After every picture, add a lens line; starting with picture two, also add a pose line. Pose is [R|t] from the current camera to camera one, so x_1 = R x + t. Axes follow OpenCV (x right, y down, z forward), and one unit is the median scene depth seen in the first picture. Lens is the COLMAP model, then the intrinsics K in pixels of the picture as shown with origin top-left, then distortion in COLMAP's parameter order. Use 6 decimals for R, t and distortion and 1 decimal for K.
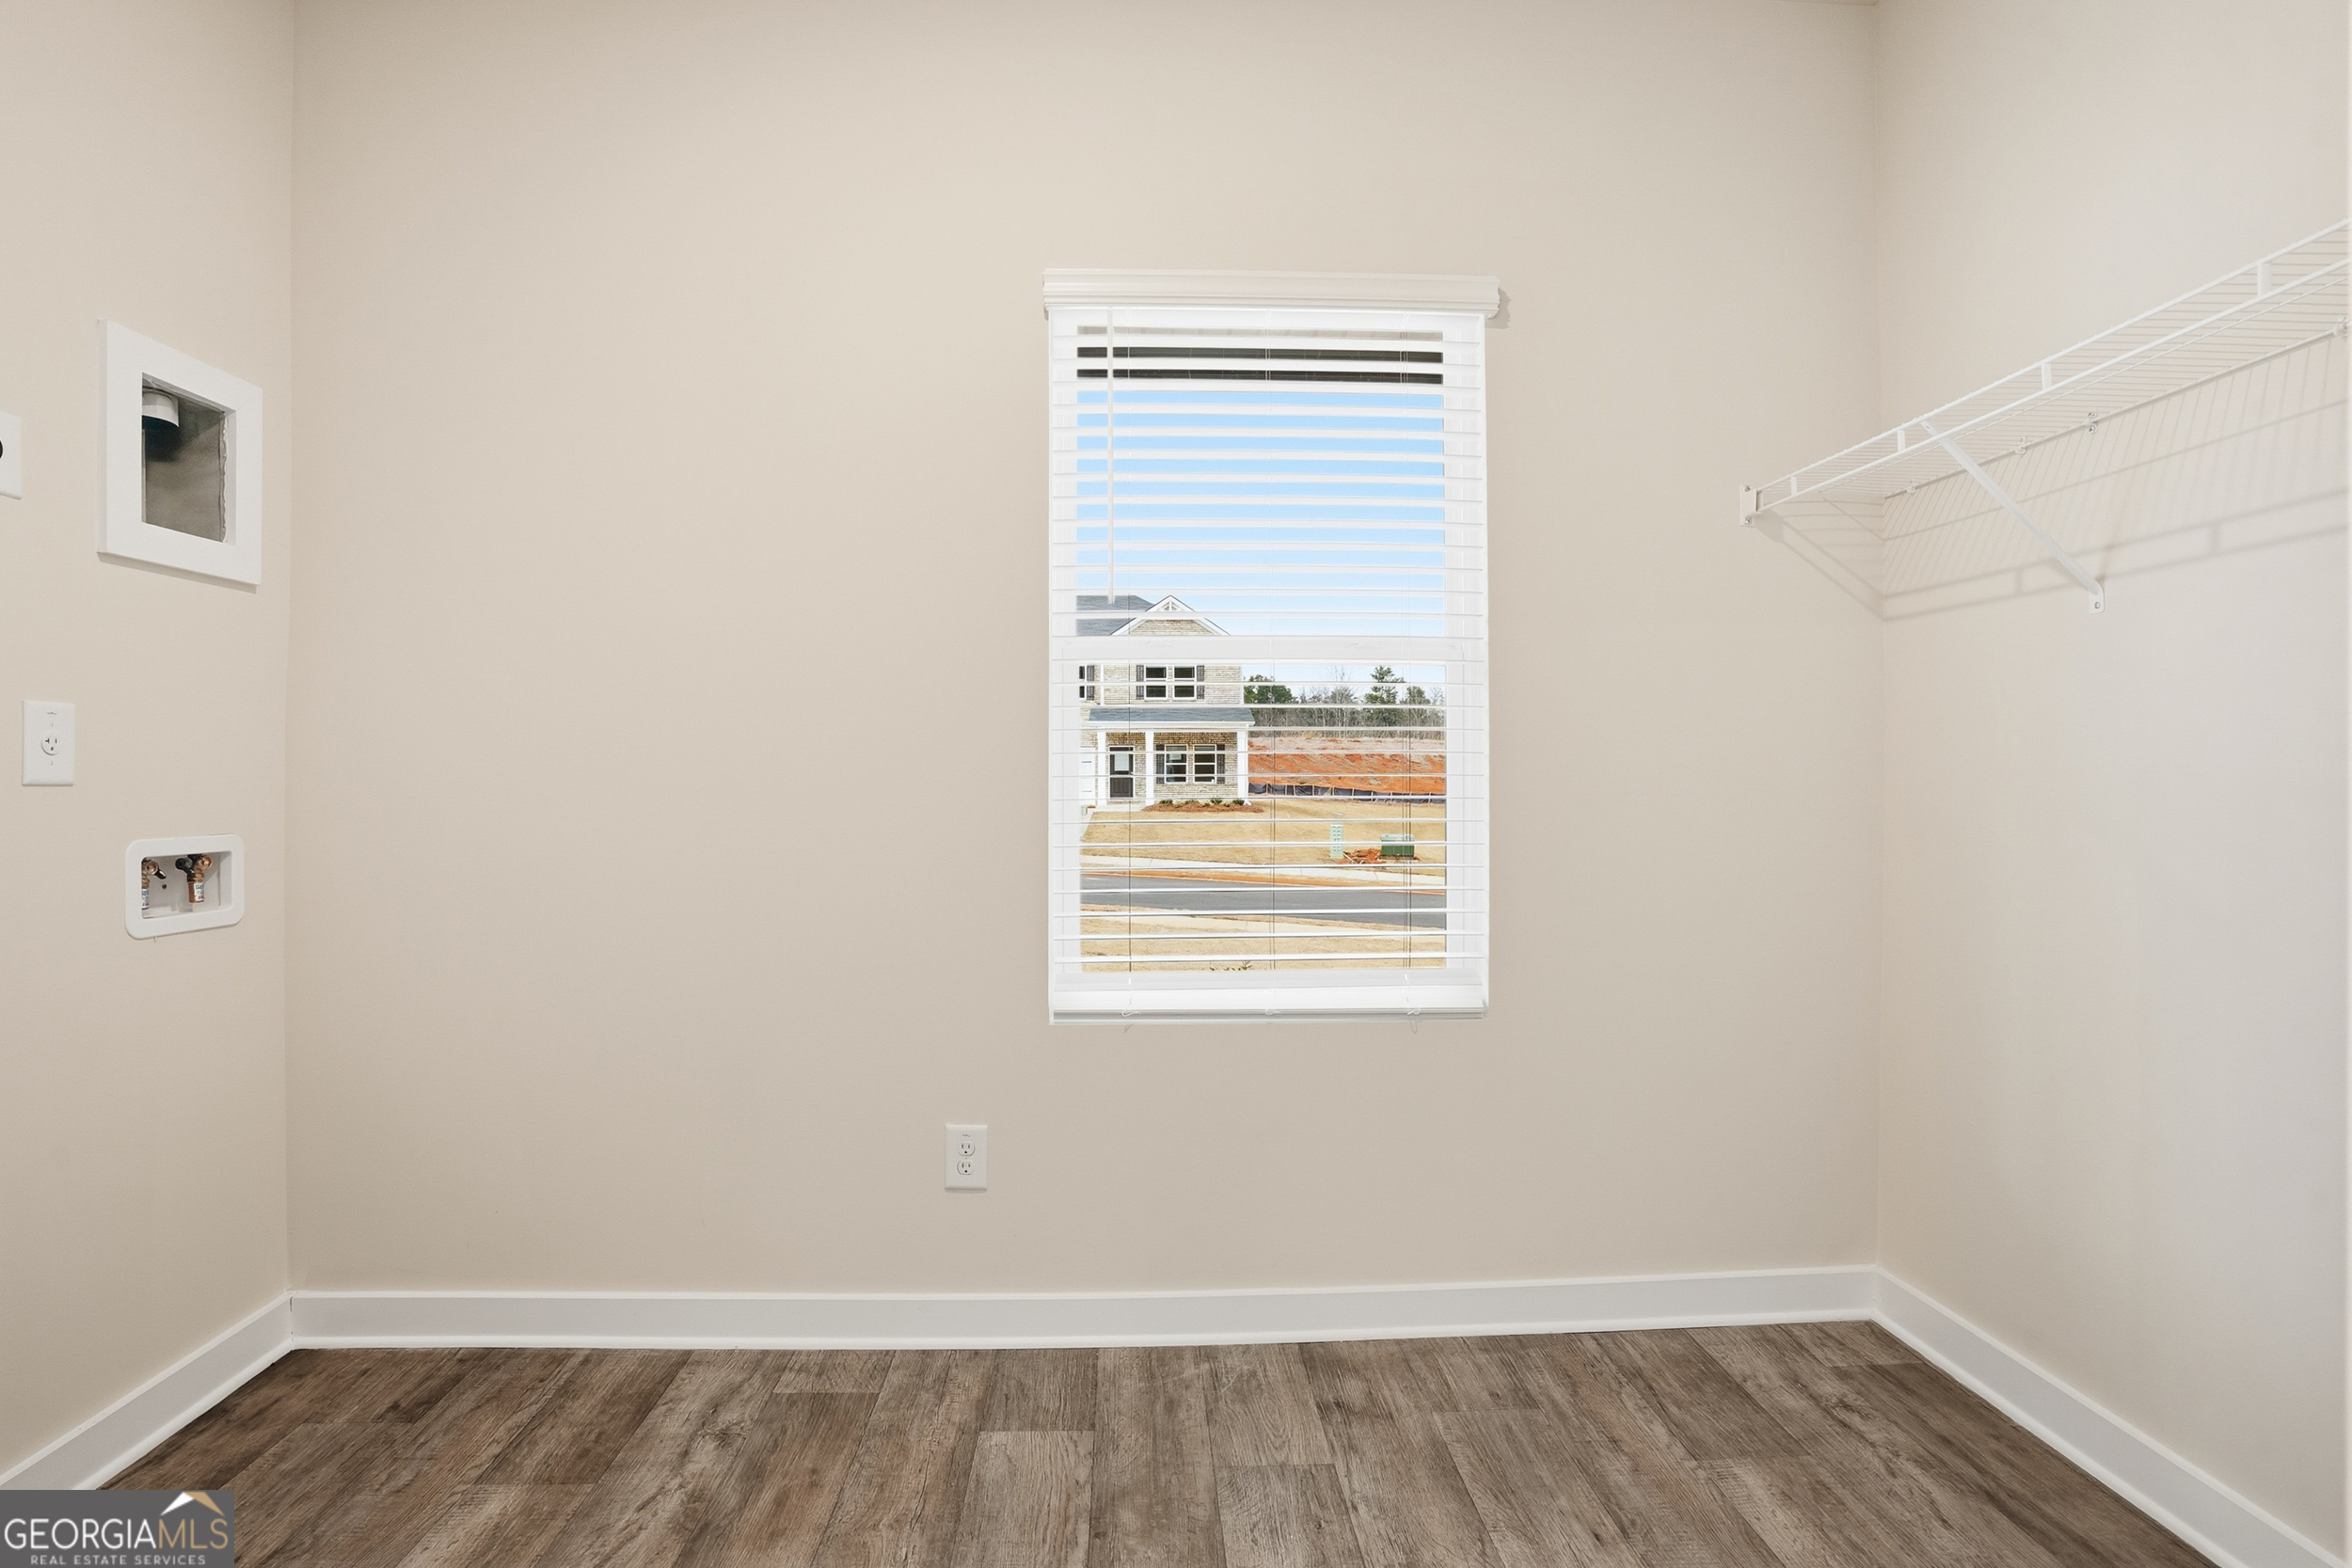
lens RADIAL K [[1155.4, 0, 1169.1], [0, 1155.4, 768.5], [0, 0, 1]] dist [-0.049761, 0.016142]
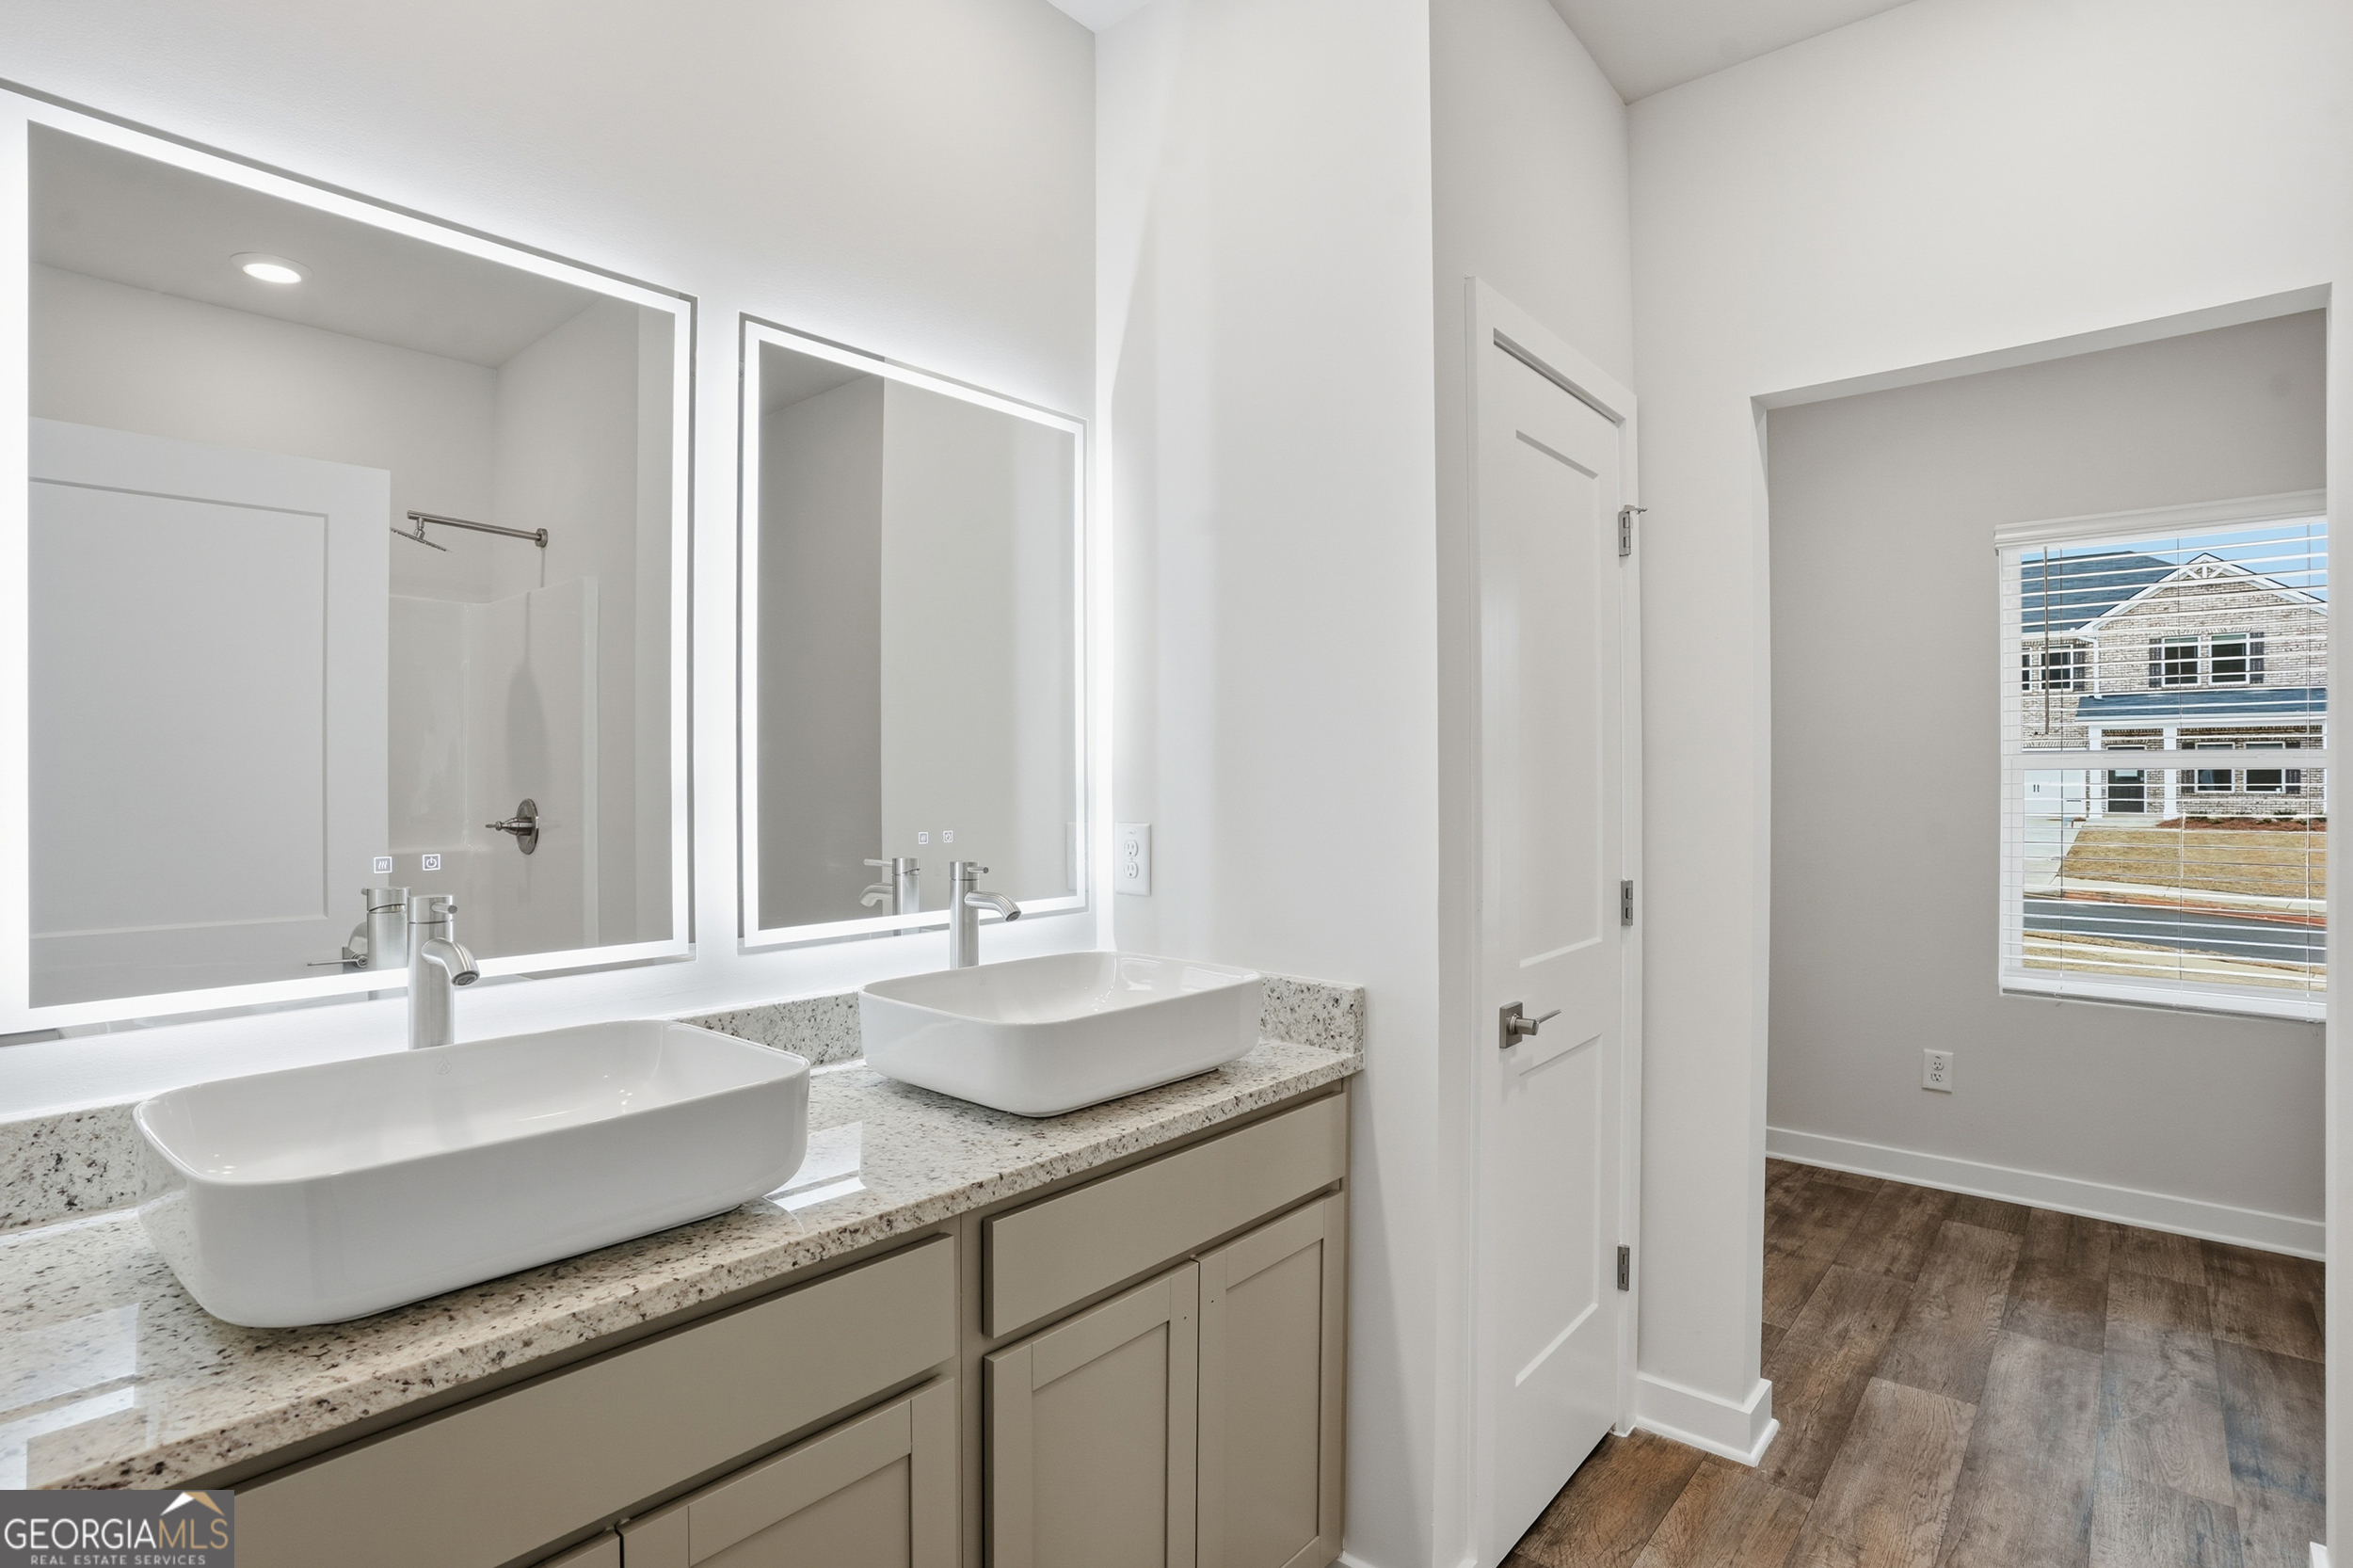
lens RADIAL K [[1156.0, 0, 1163.5], [0, 1156.0, 801.2], [0, 0, 1]] dist [-0.049761, 0.016142]
pose [[0.731437, 0.007273, -0.681871, 0.115648], [0.008399, 0.999771, 0.019673, -0.090710], [0.681858, -0.020116, 0.731208, -0.937091]]
